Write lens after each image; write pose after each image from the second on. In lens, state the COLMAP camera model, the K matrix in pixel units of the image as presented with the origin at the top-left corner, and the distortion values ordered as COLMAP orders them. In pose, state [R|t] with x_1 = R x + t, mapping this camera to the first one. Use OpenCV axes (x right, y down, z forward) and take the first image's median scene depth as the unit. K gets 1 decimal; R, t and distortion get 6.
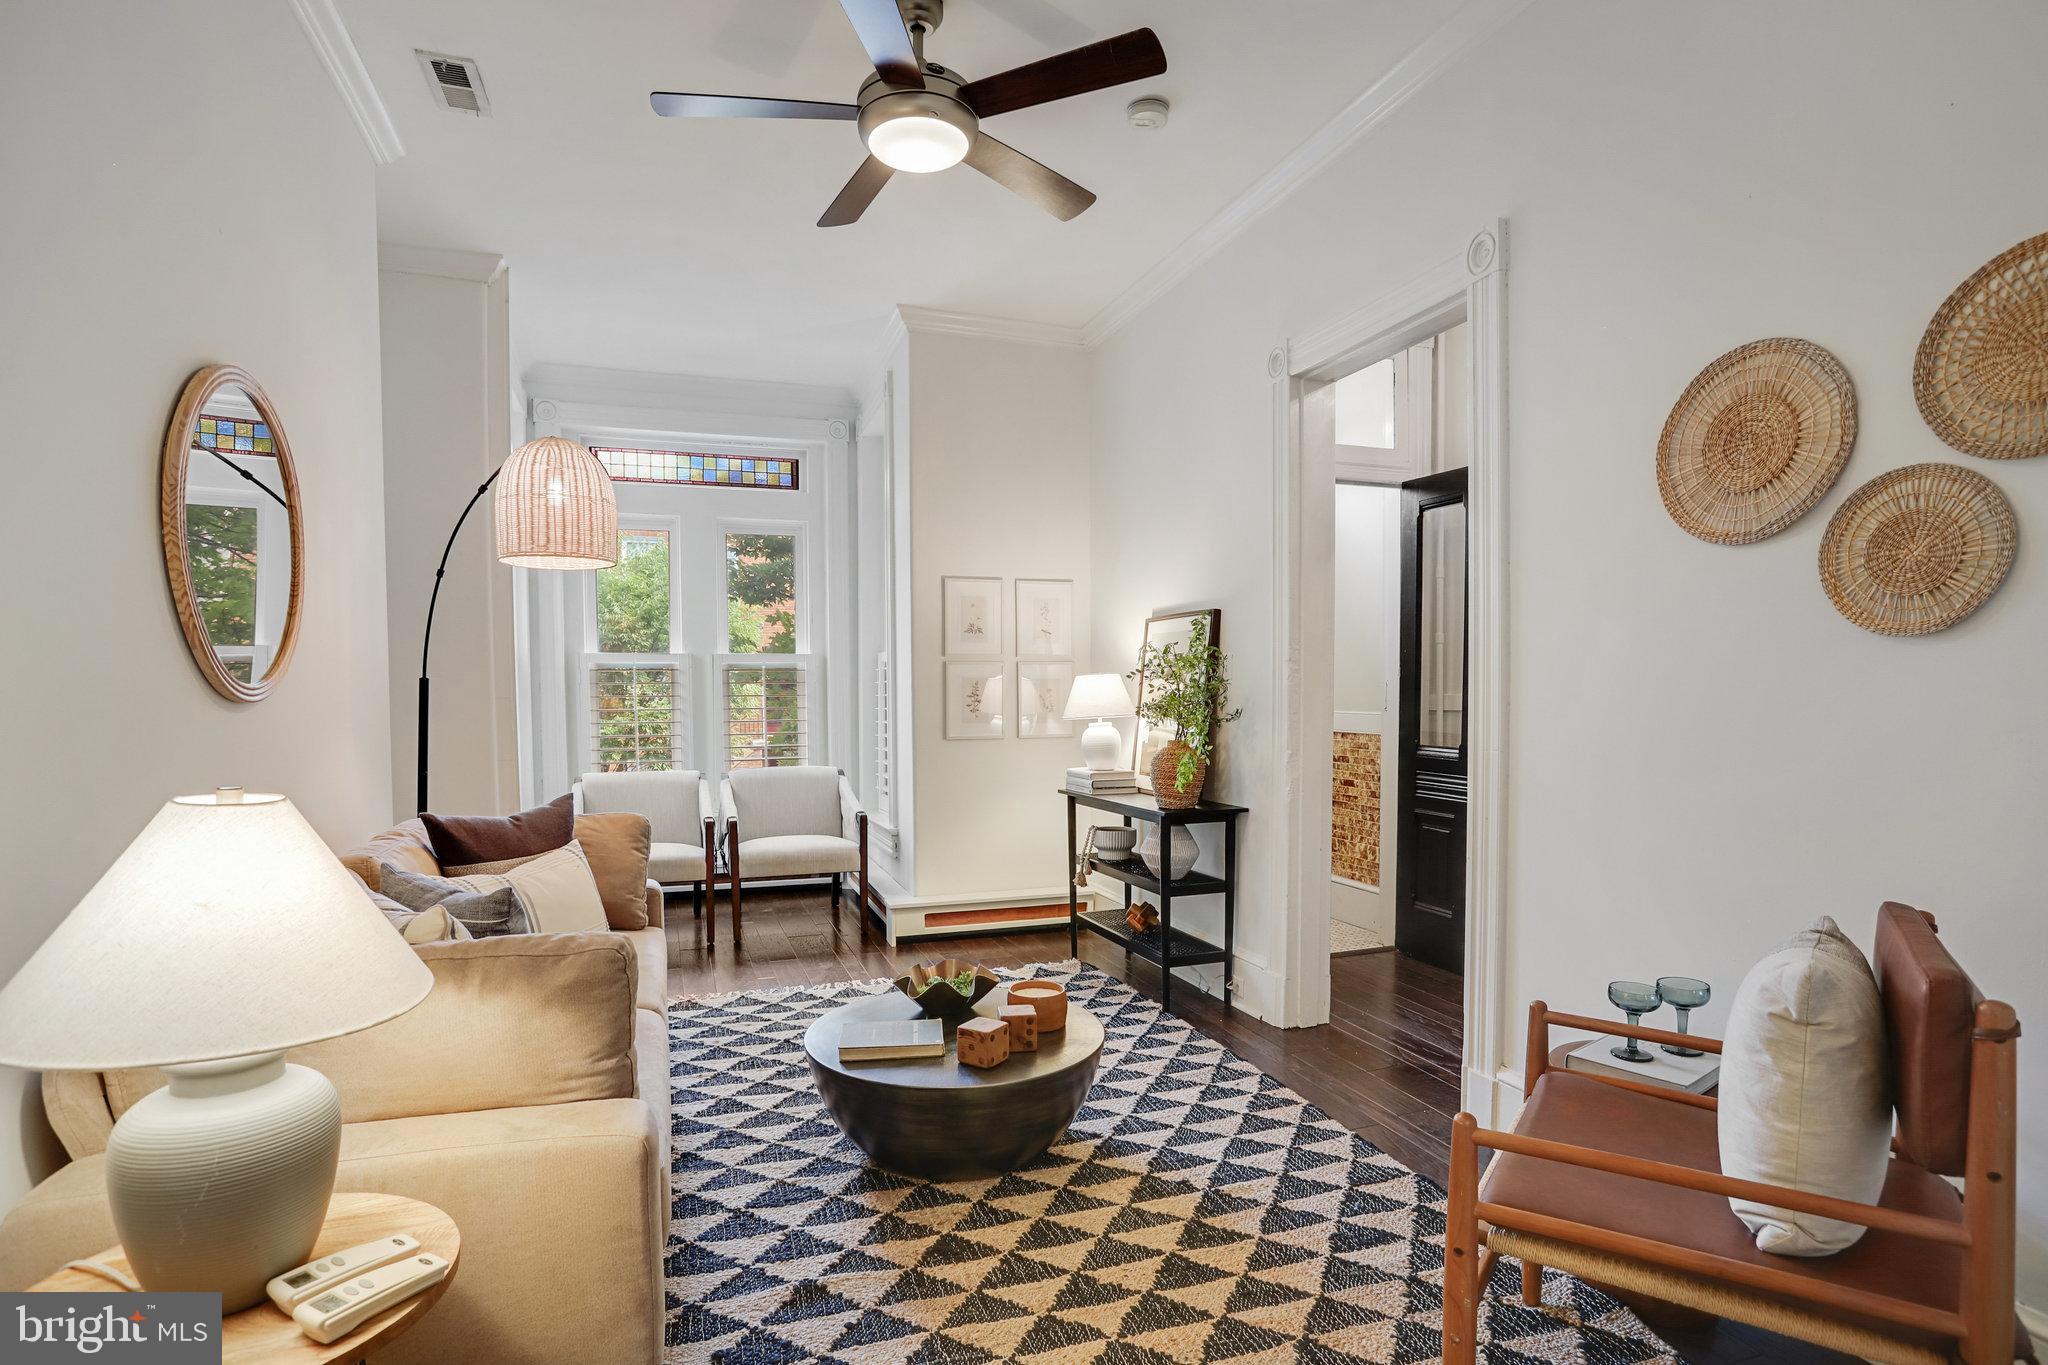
lens RADIAL K [[1030.8, 0, 1027.1], [0, 1030.8, 676.1], [0, 0, 1]] dist [-0.058282, 0.029822]
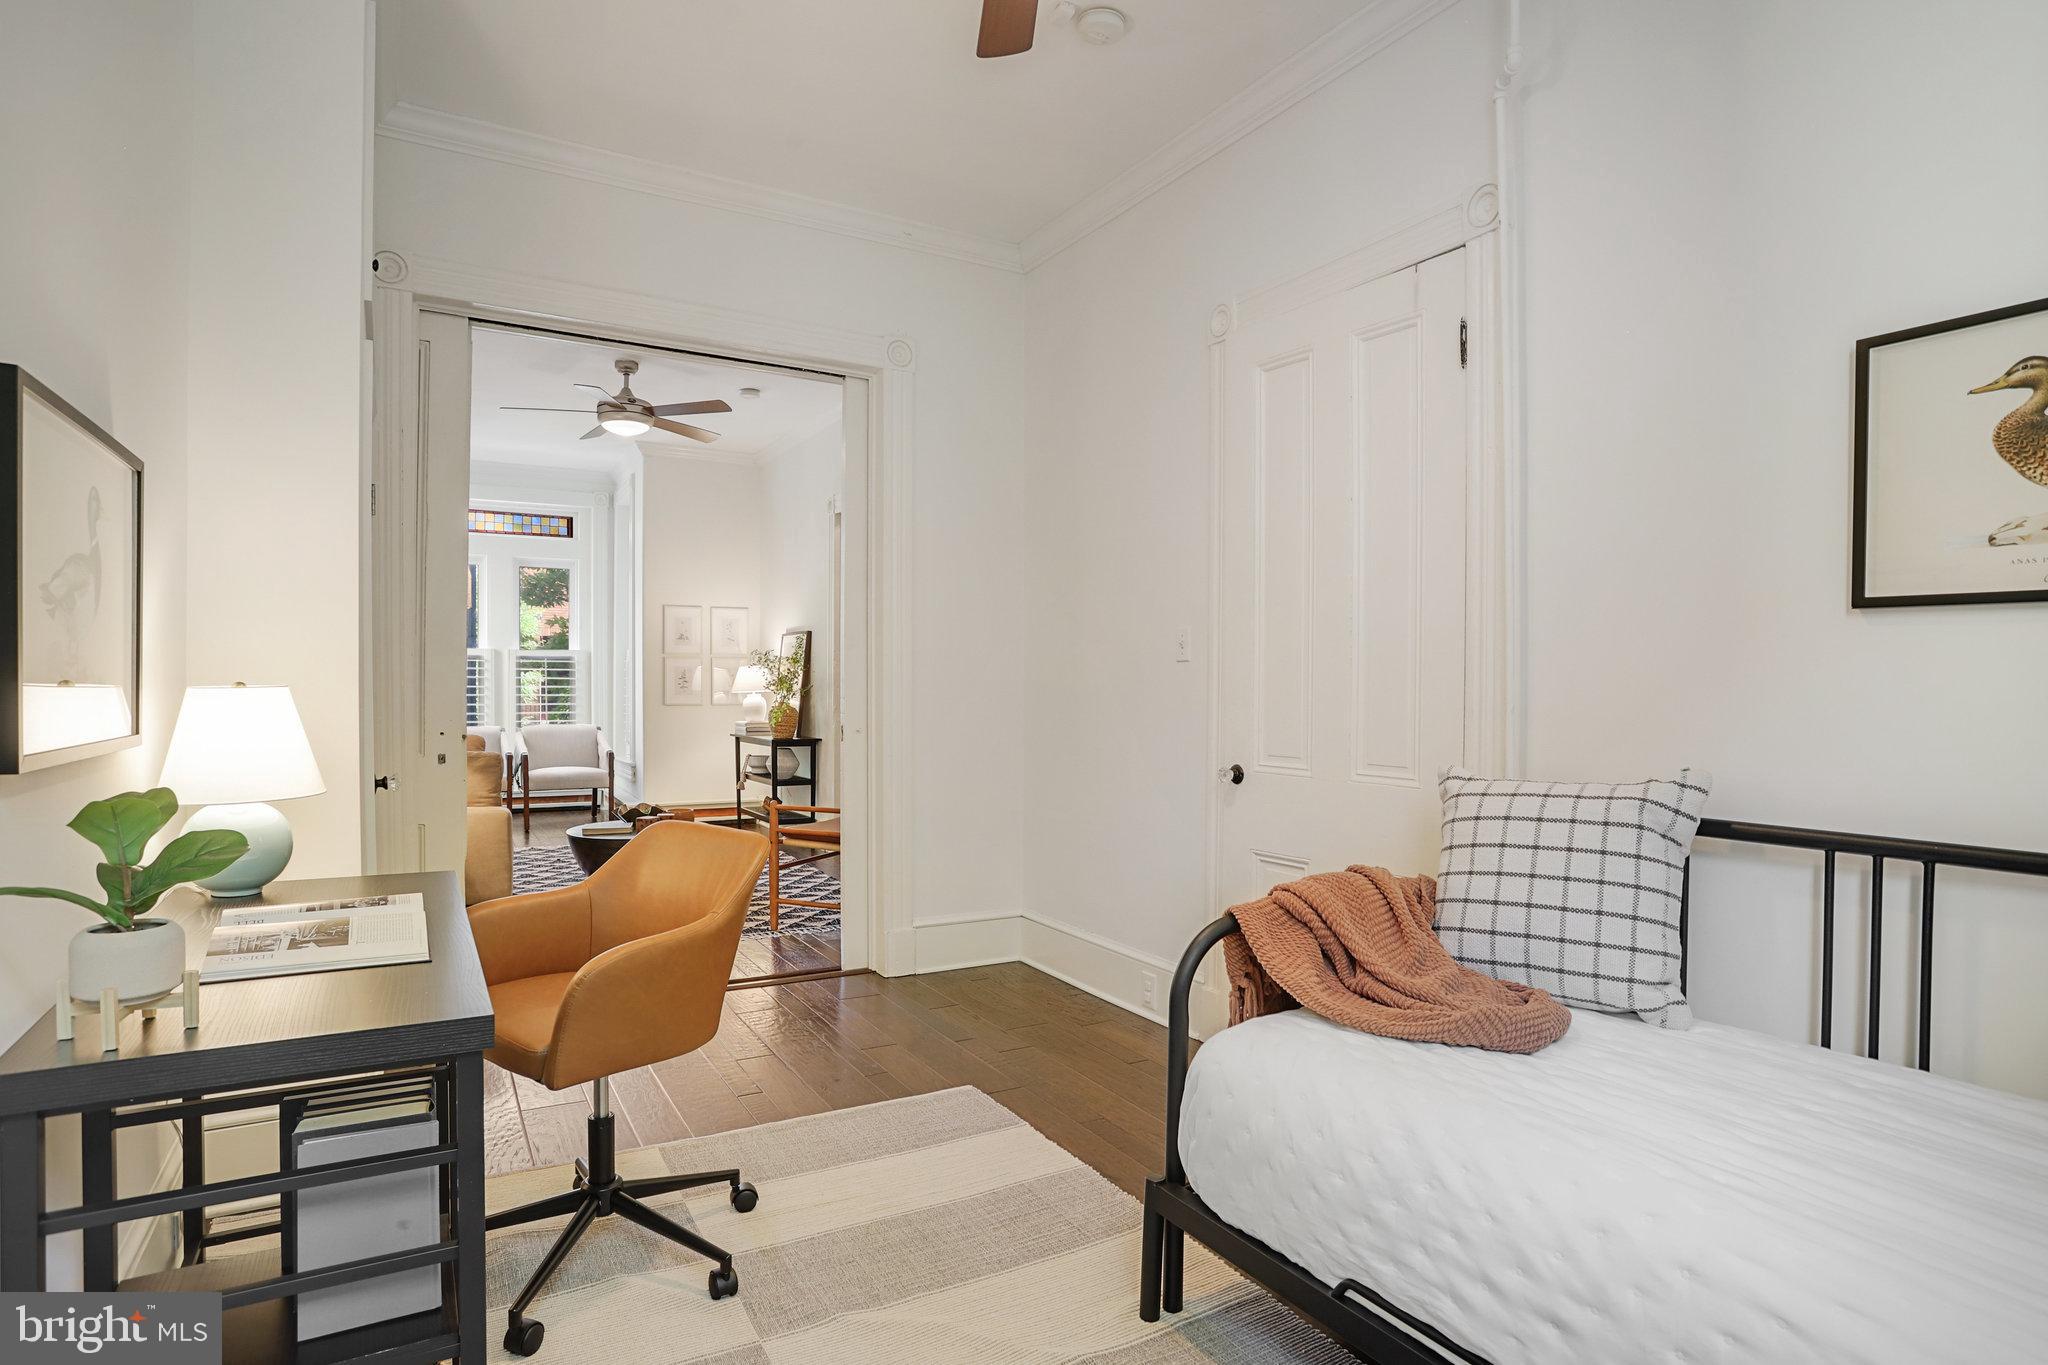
lens RADIAL K [[1030.8, 0, 1027.1], [0, 1030.8, 676.1], [0, 0, 1]] dist [-0.058282, 0.029822]
pose [[0.980571, 0.012565, 0.195763, 0.166926], [-0.013394, 0.999906, 0.002910, 0.003683], [-0.195708, -0.005475, 0.980647, -0.703081]]
